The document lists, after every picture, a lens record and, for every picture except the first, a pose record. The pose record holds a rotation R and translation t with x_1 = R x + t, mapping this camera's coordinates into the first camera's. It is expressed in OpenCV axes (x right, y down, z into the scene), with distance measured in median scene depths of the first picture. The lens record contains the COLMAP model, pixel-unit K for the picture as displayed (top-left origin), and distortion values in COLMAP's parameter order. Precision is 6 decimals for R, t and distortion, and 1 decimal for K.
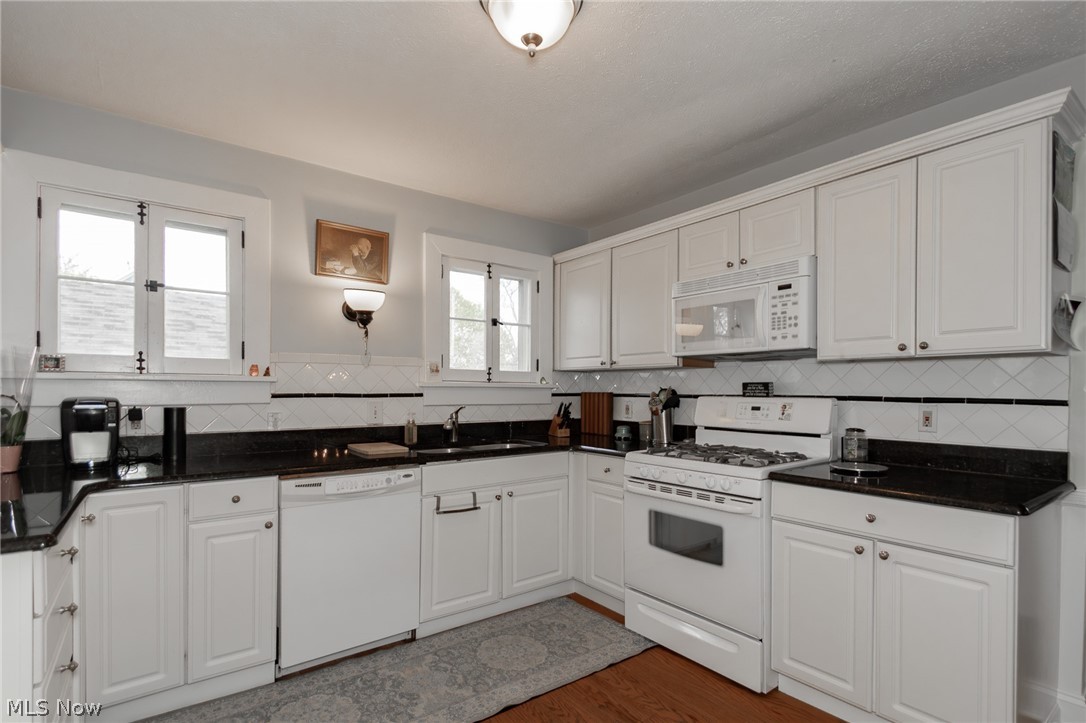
lens RADIAL K [[522.0, 0, 543.2], [0, 522.0, 392.6], [0, 0, 1]] dist [-0.001999, -0.000060]
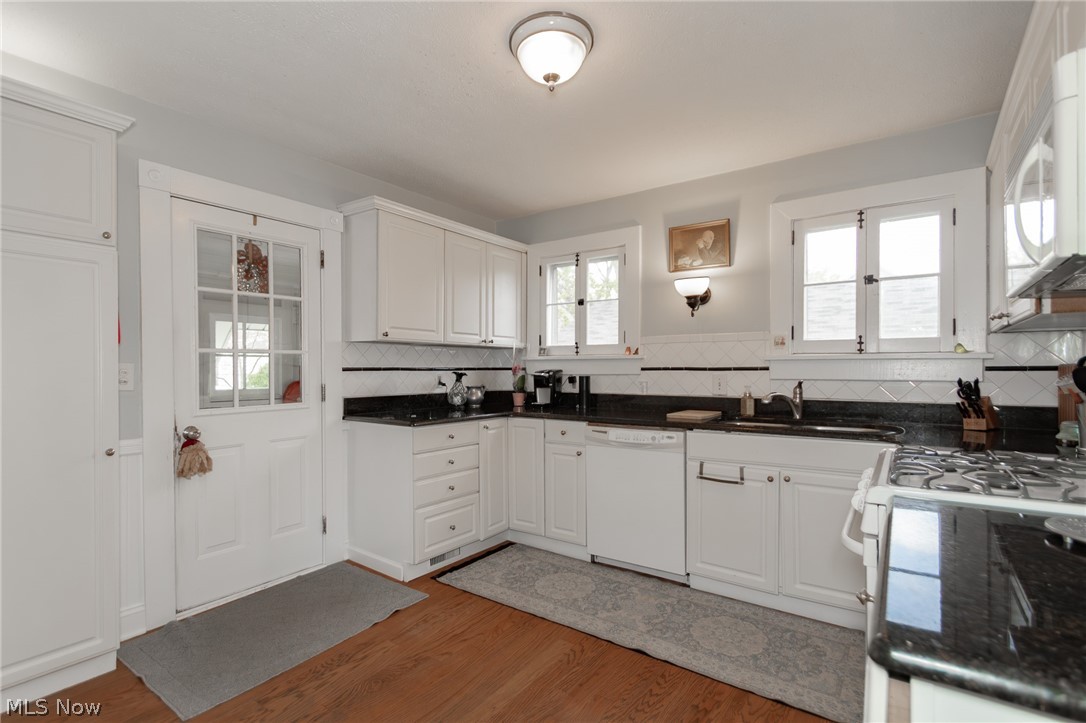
lens RADIAL K [[515.5, 0, 560.0], [0, 515.5, 372.9], [0, 0, 1]] dist [-0.004185, -0.000820]
pose [[0.304632, 0.002411, -0.952467, 0.683546], [-0.002487, 0.999995, 0.001736, 0.014156], [0.952467, 0.001840, 0.304637, 0.383235]]
